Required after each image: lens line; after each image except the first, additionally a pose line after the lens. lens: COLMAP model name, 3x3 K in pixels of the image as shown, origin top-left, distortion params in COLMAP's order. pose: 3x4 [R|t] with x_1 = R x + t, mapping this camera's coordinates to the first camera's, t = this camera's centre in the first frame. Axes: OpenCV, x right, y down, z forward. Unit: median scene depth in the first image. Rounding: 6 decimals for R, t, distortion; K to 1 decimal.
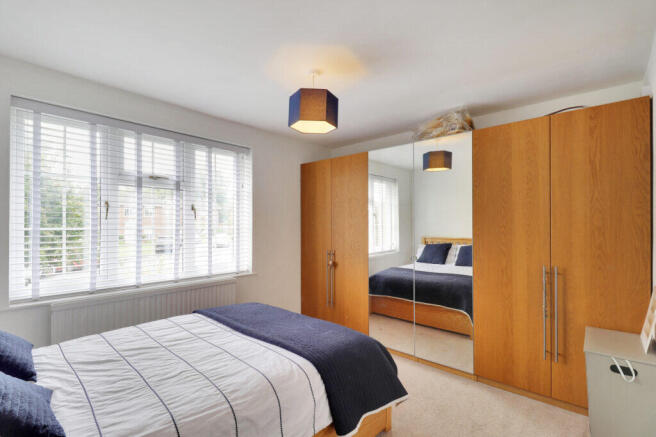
lens RADIAL K [[310.6, 0, 328.0], [0, 310.6, 218.5], [0, 0, 1]] dist [-0.000732, -0.000371]
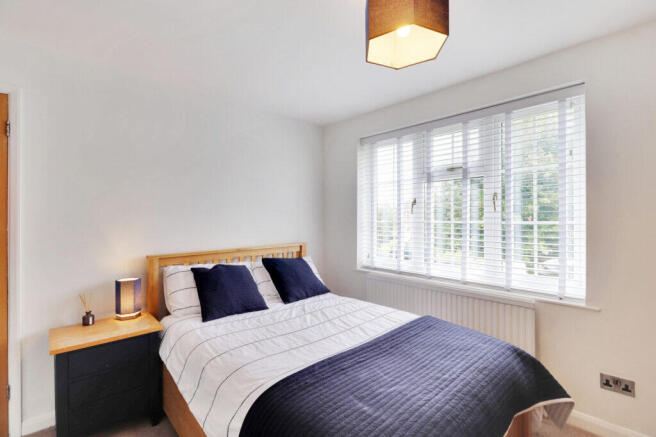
lens RADIAL K [[303.7, 0, 327.2], [0, 303.7, 210.7], [0, 0, 1]] dist [-0.000865, -0.001245]
pose [[-0.078420, -0.029314, -0.996489, 0.531910], [0.012775, 0.999456, -0.030407, 0.026618], [0.996839, -0.015115, -0.078003, 0.917075]]
